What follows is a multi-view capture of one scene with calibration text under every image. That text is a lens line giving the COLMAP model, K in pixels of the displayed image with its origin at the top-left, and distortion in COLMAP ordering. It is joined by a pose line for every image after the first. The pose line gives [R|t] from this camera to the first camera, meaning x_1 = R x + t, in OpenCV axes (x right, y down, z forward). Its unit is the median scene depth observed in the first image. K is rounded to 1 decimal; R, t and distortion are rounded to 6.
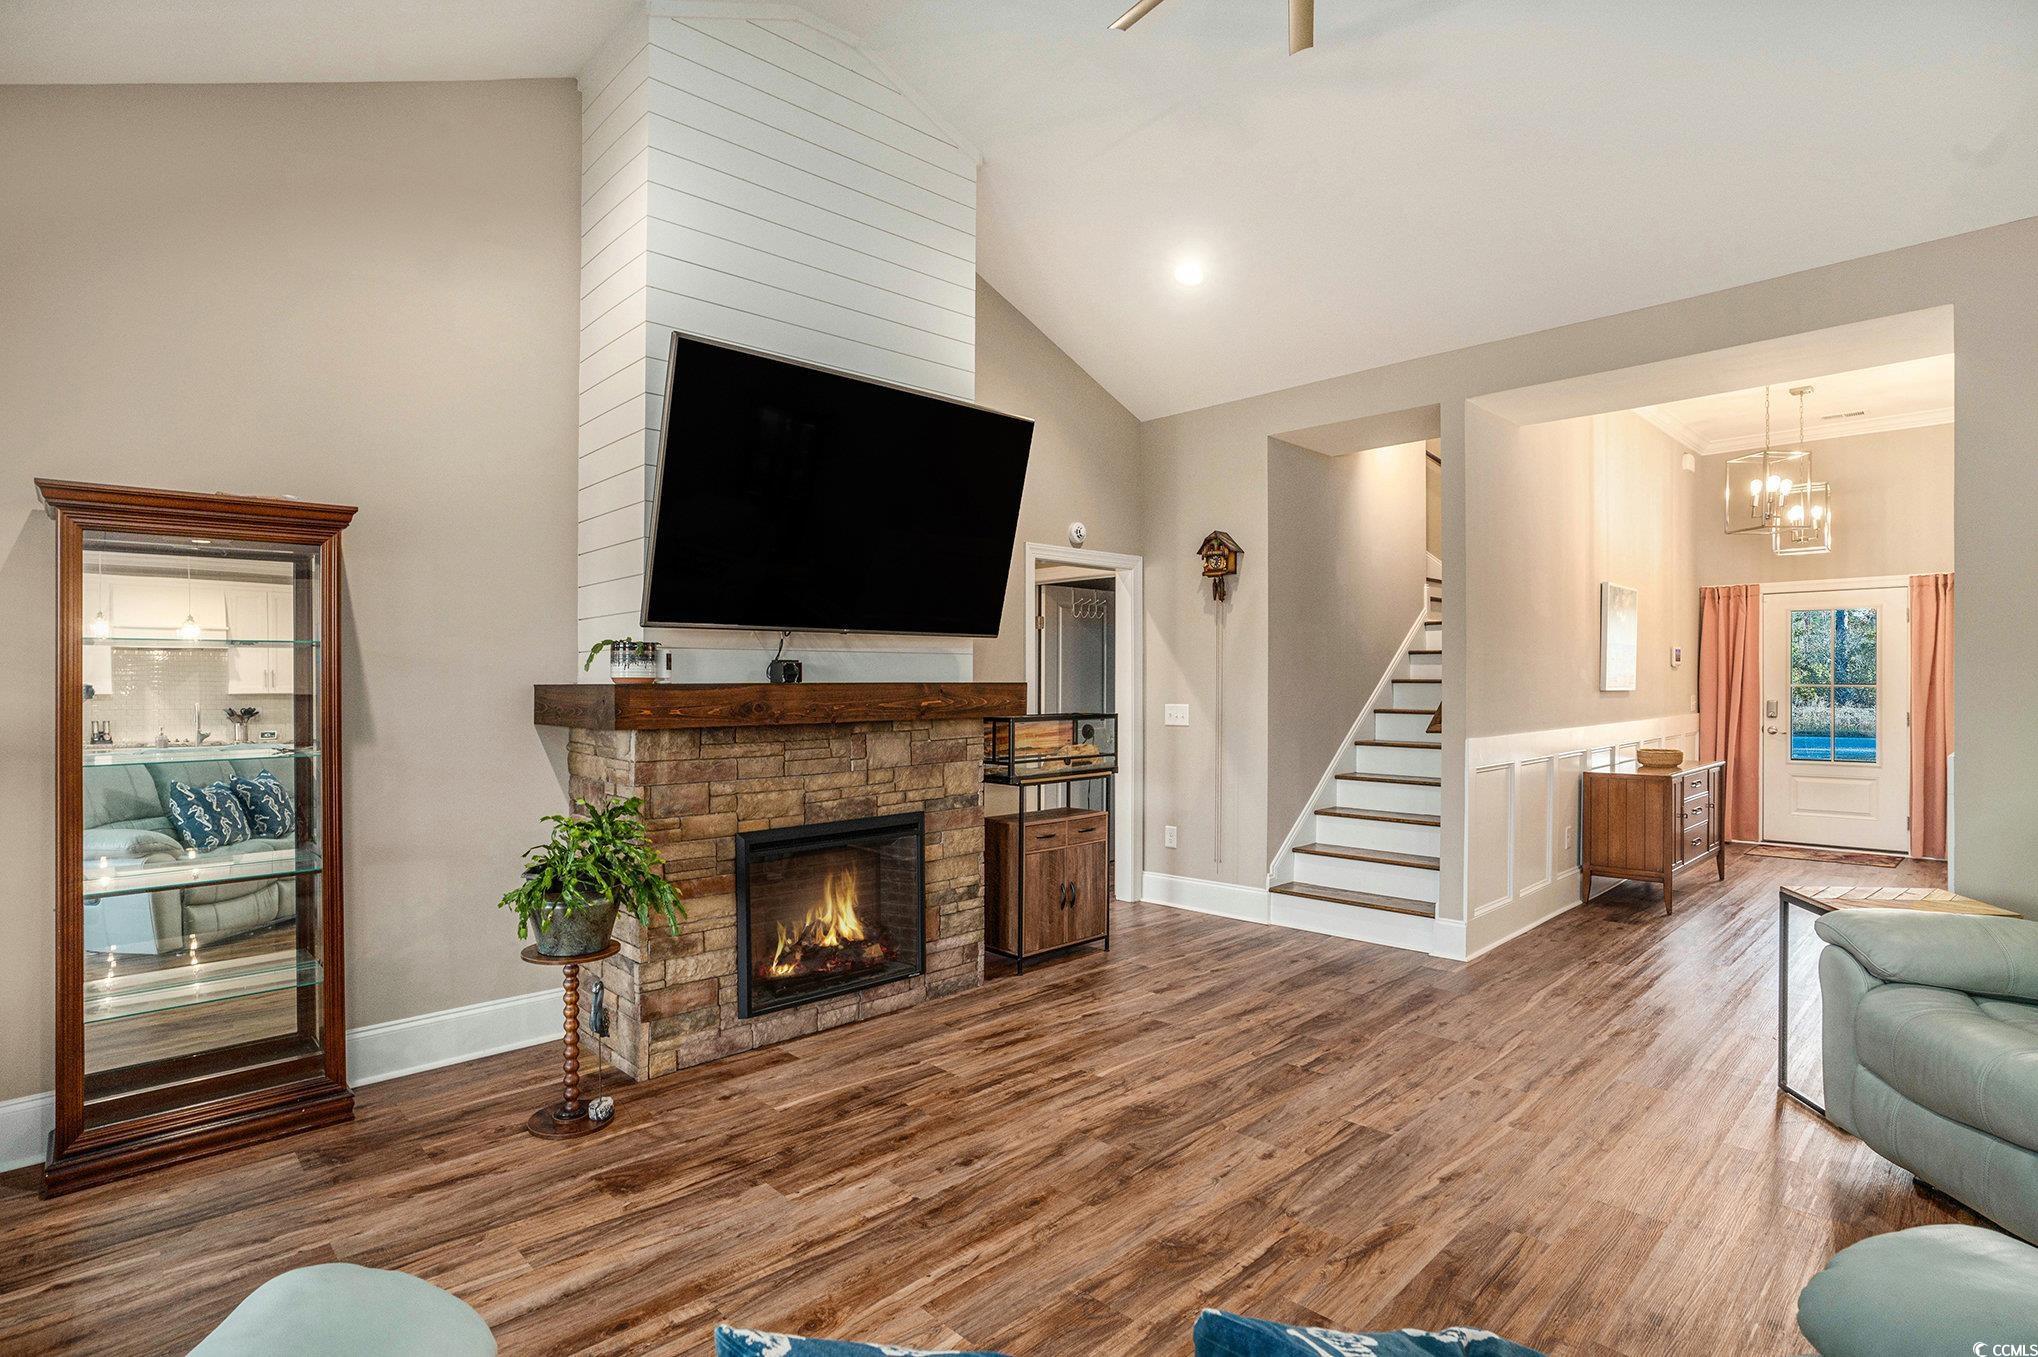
lens RADIAL K [[1000.6, 0, 1019.0], [0, 1000.6, 678.5], [0, 0, 1]] dist [-0.083704, 0.042576]
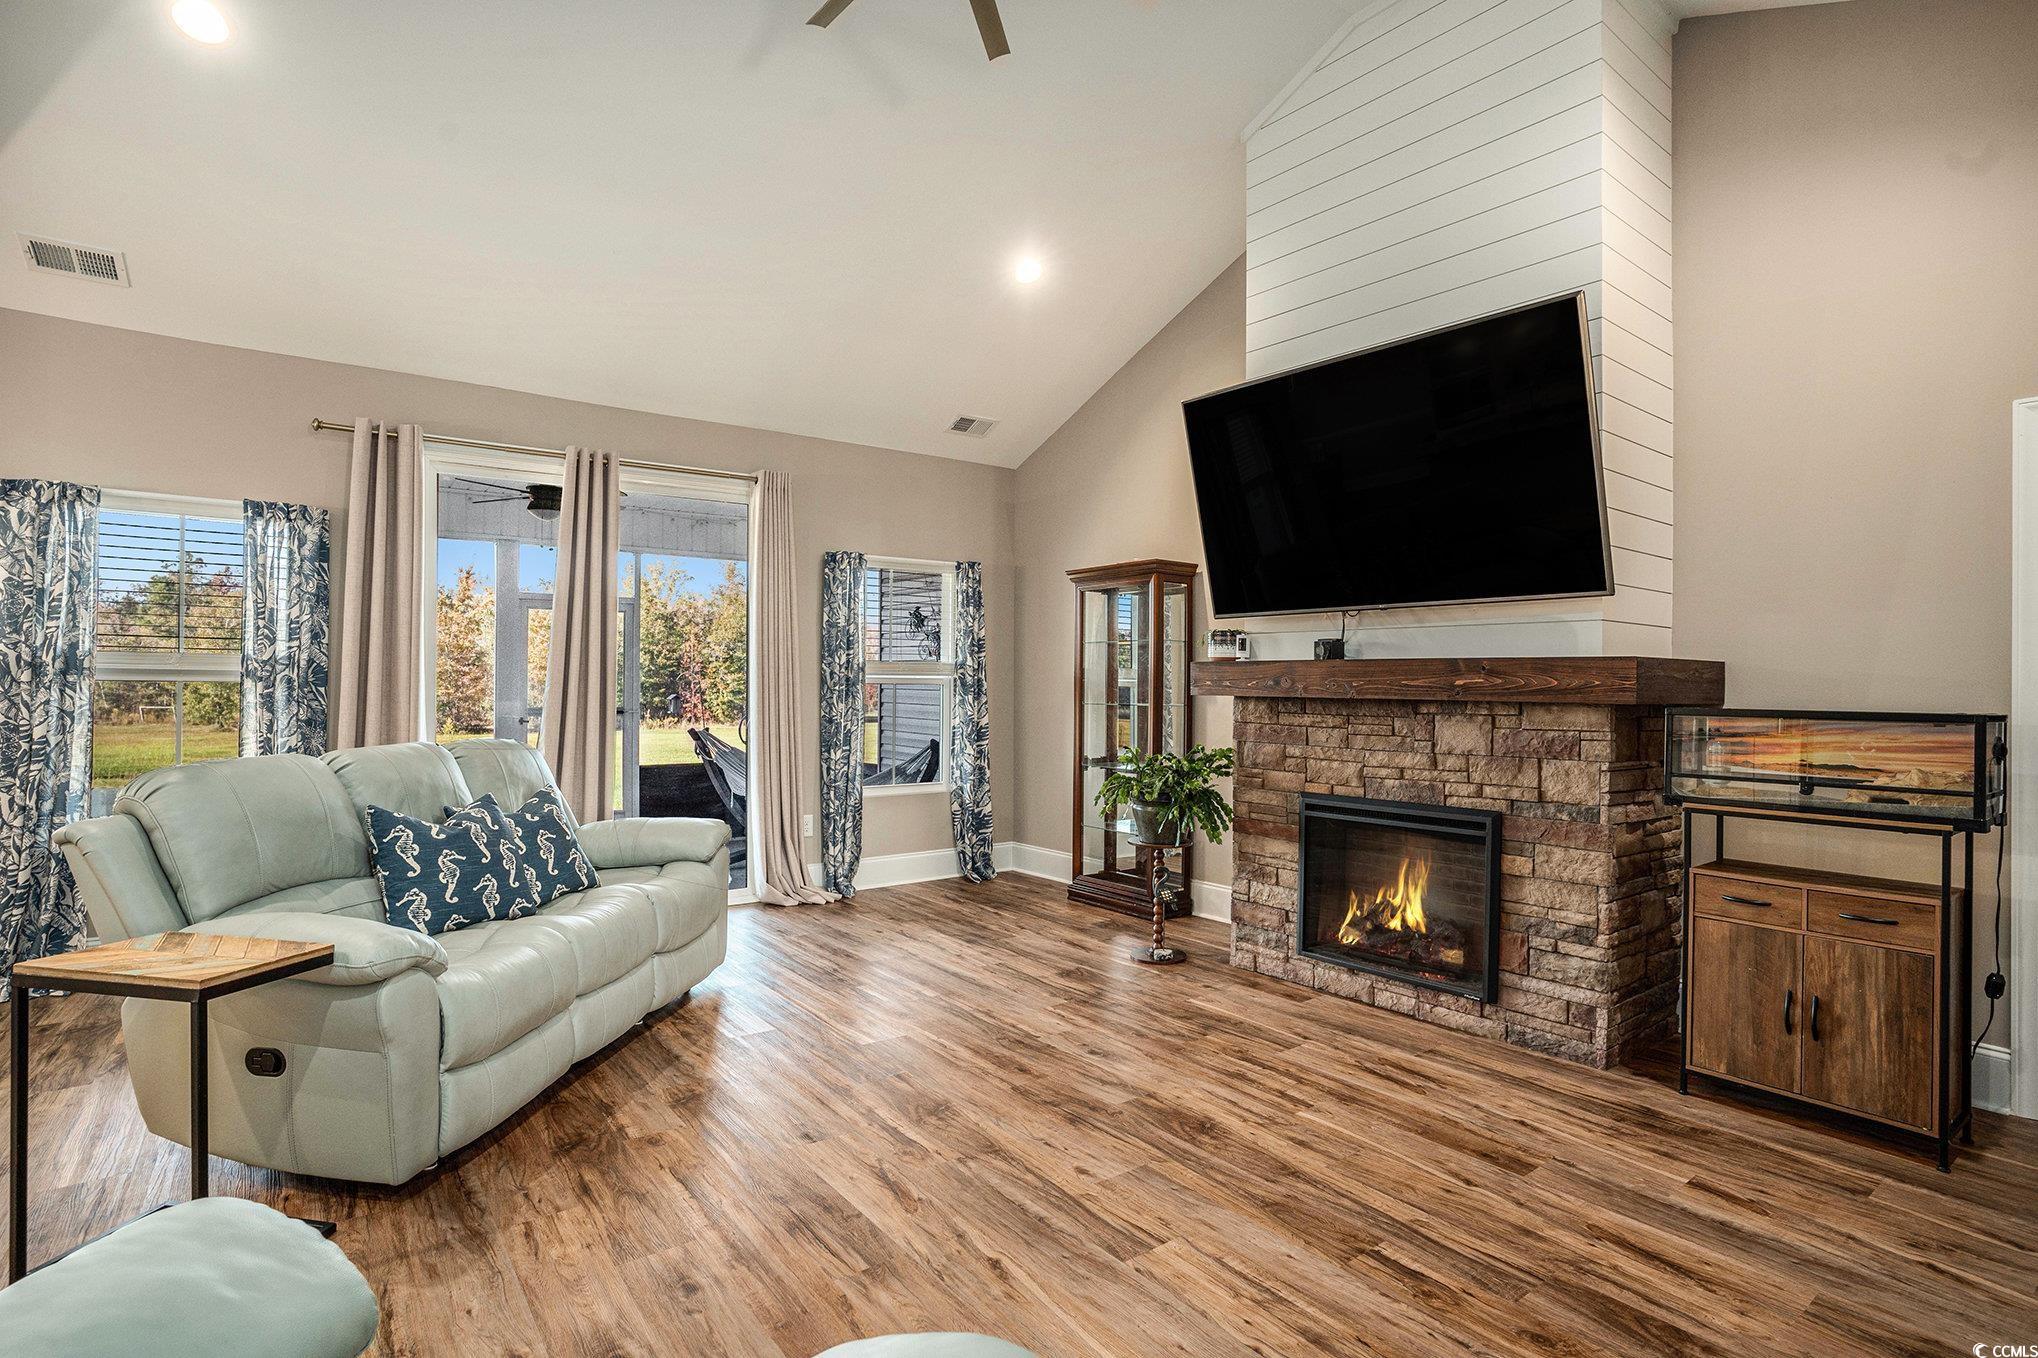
lens RADIAL K [[1000.6, 0, 1019.0], [0, 1000.6, 679.0], [0, 0, 1]] dist [-0.083704, 0.042576]
pose [[-0.116188, 0.000299, -0.993227, 0.881339], [-0.003321, 0.999994, 0.000690, 0.025312], [0.993222, 0.003378, -0.116187, 0.794190]]
